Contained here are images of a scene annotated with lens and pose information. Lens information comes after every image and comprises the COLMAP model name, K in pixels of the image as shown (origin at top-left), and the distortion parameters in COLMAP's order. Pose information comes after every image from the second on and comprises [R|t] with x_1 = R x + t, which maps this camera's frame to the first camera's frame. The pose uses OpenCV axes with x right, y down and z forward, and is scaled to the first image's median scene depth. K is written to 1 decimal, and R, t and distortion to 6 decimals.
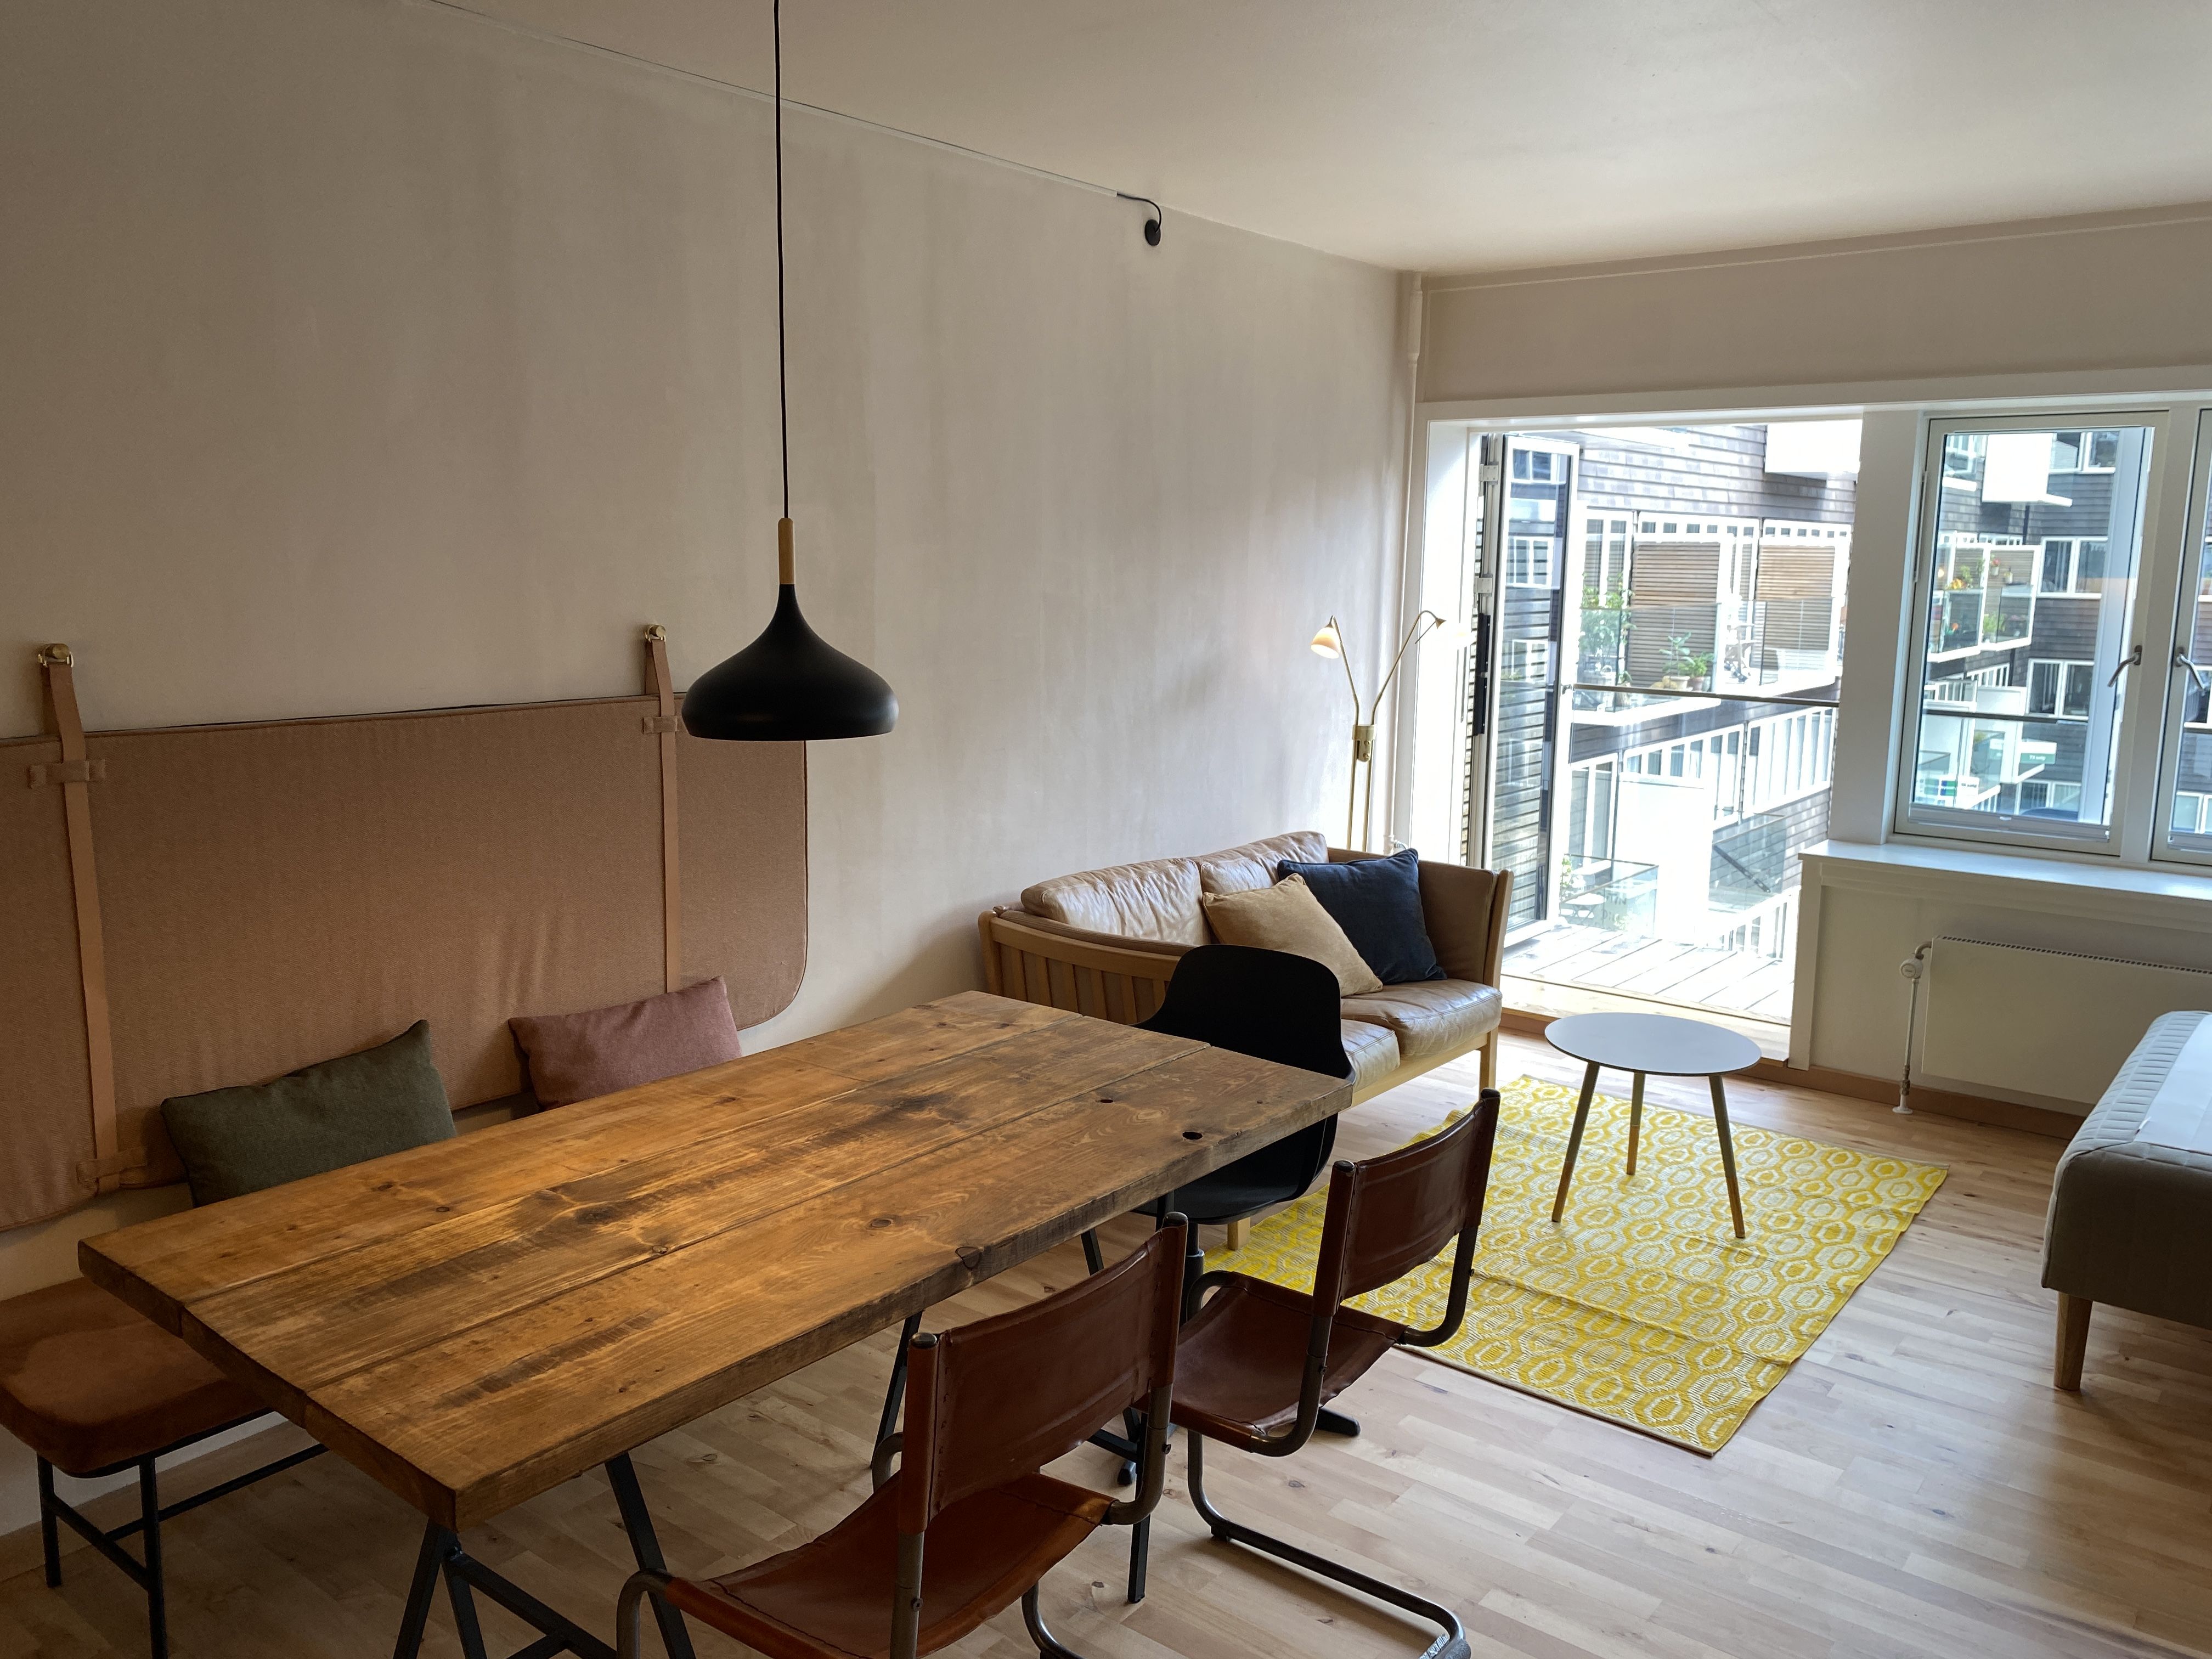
lens RADIAL K [[1689.4, 0, 1106.0], [0, 1689.4, 829.5], [0, 0, 1]] dist [0.027272, -0.014669]
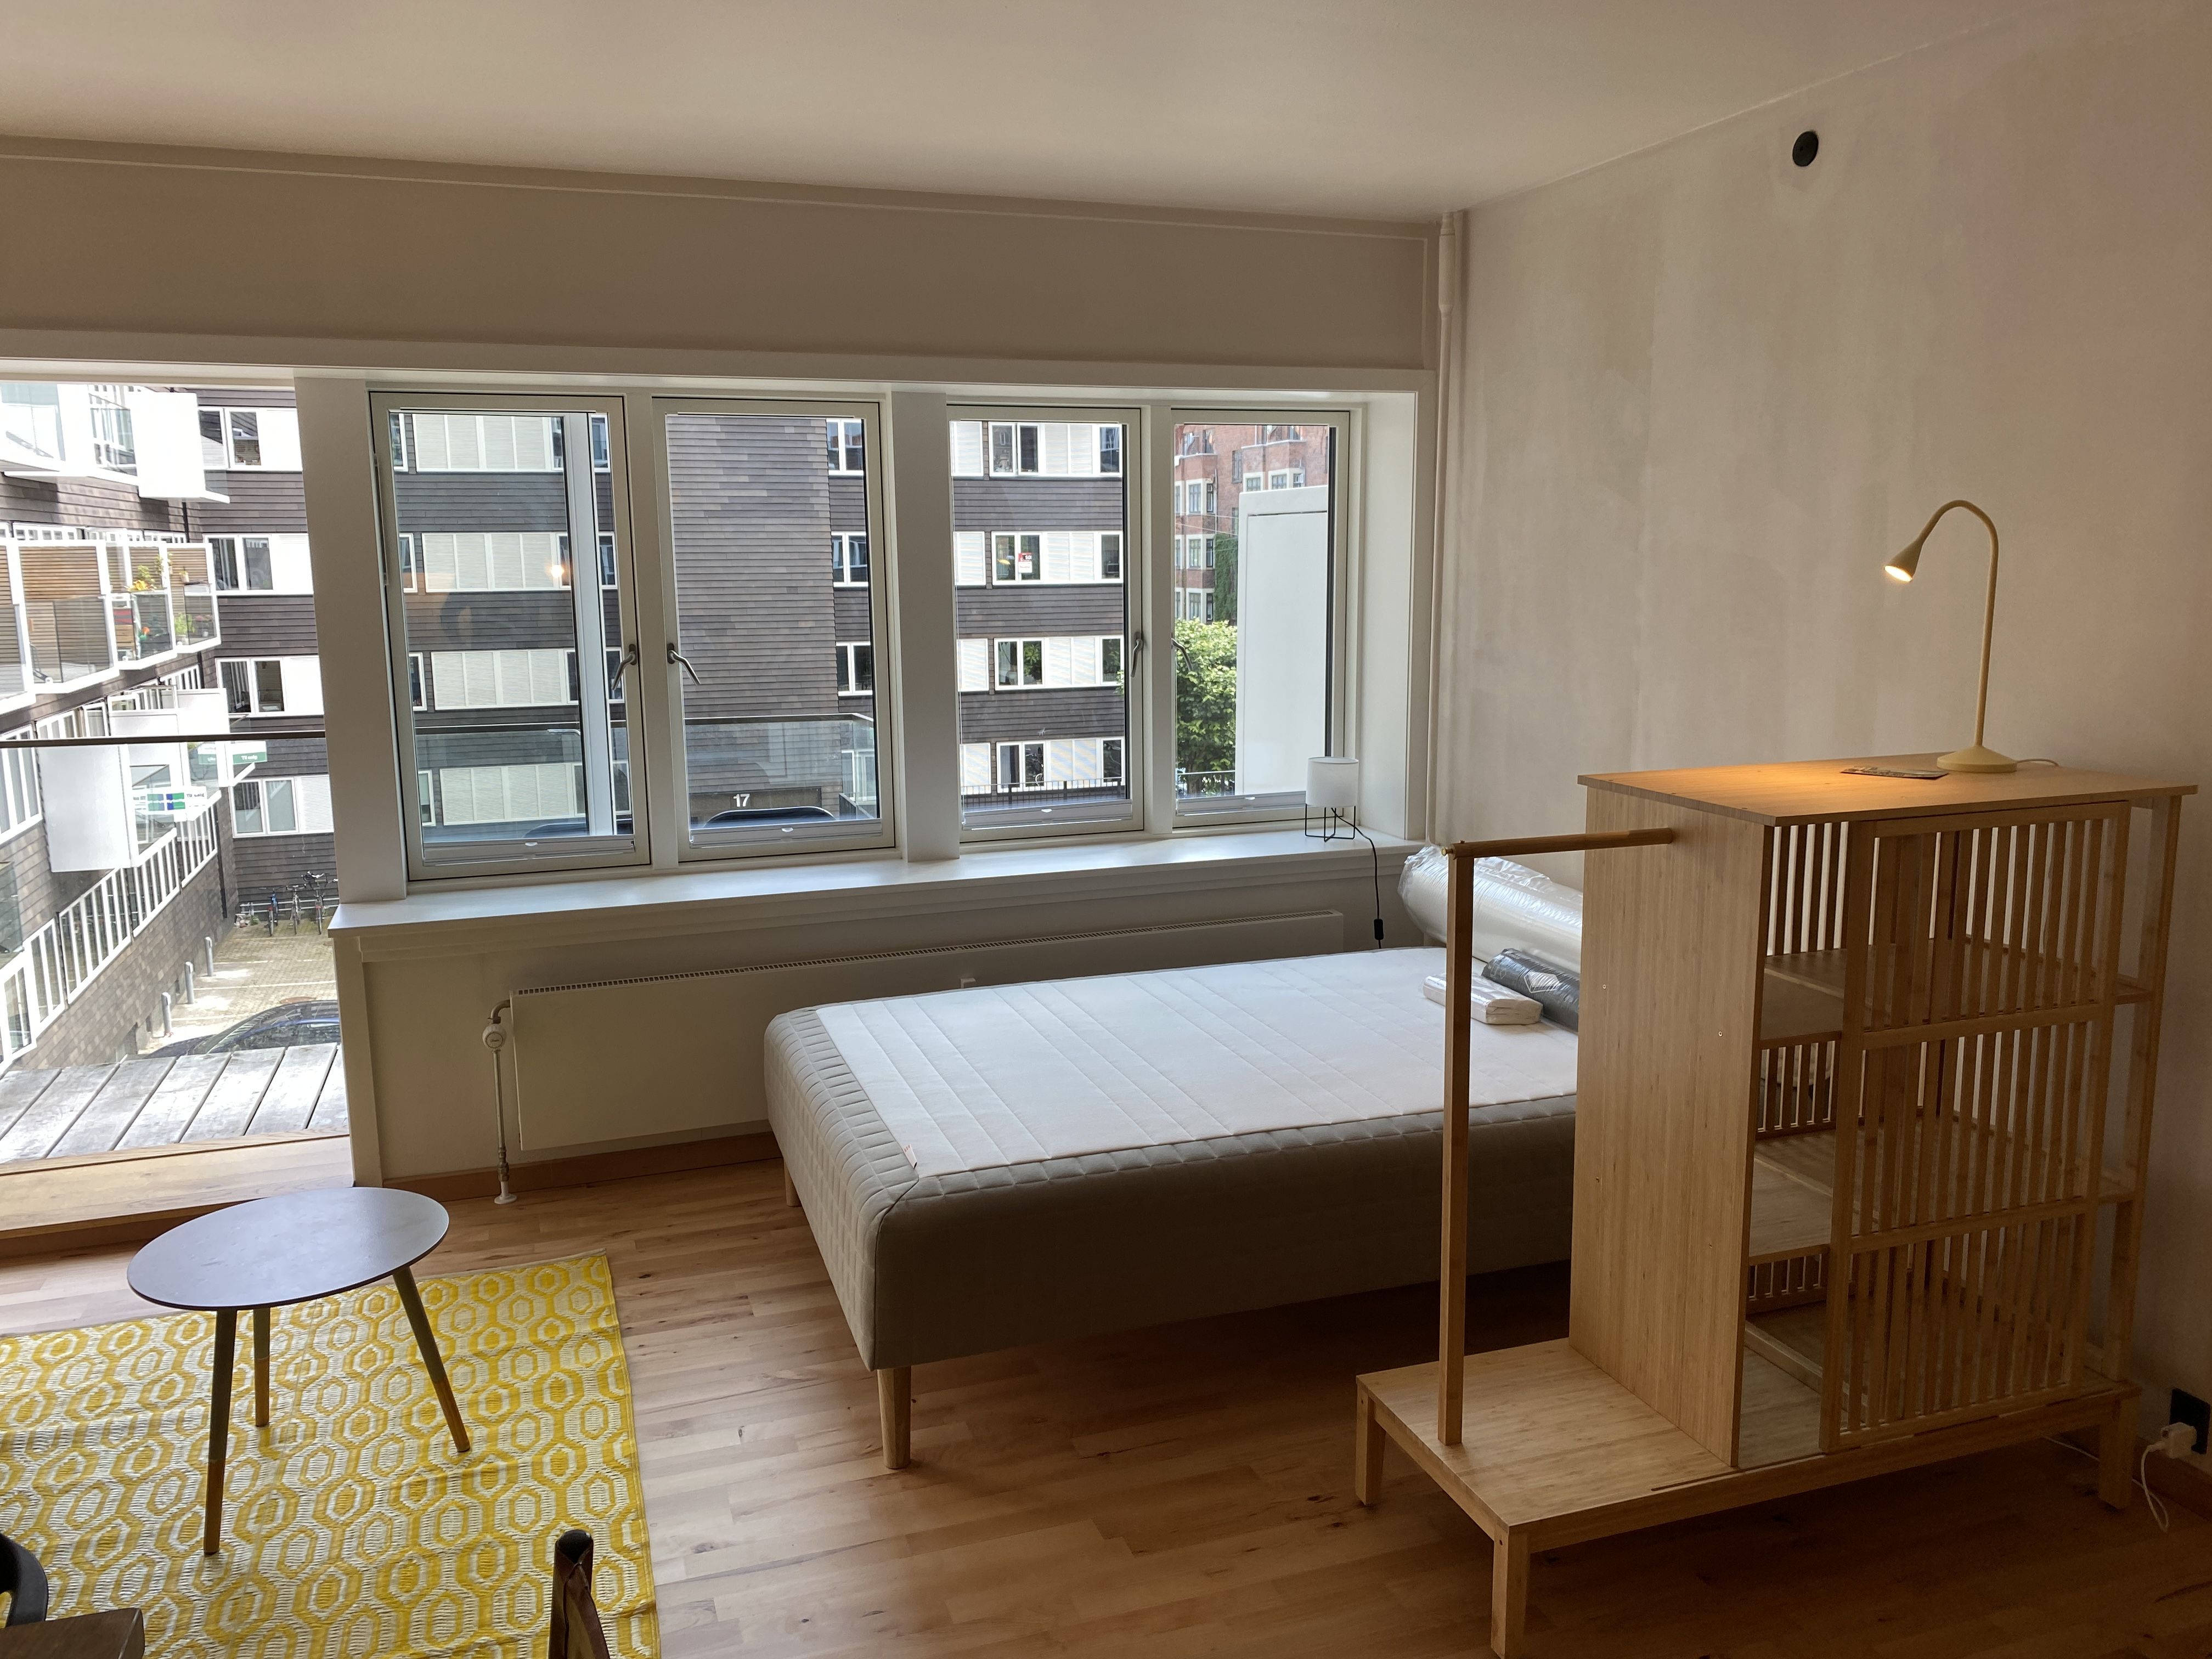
lens RADIAL K [[1689.4, 0, 1106.0], [0, 1689.4, 829.5], [0, 0, 1]] dist [0.027272, -0.014669]
pose [[0.539319, -0.157902, 0.827165, -0.045978], [0.156945, 0.983900, 0.085492, -0.042611], [-0.827347, 0.083712, 0.555418, 0.247600]]
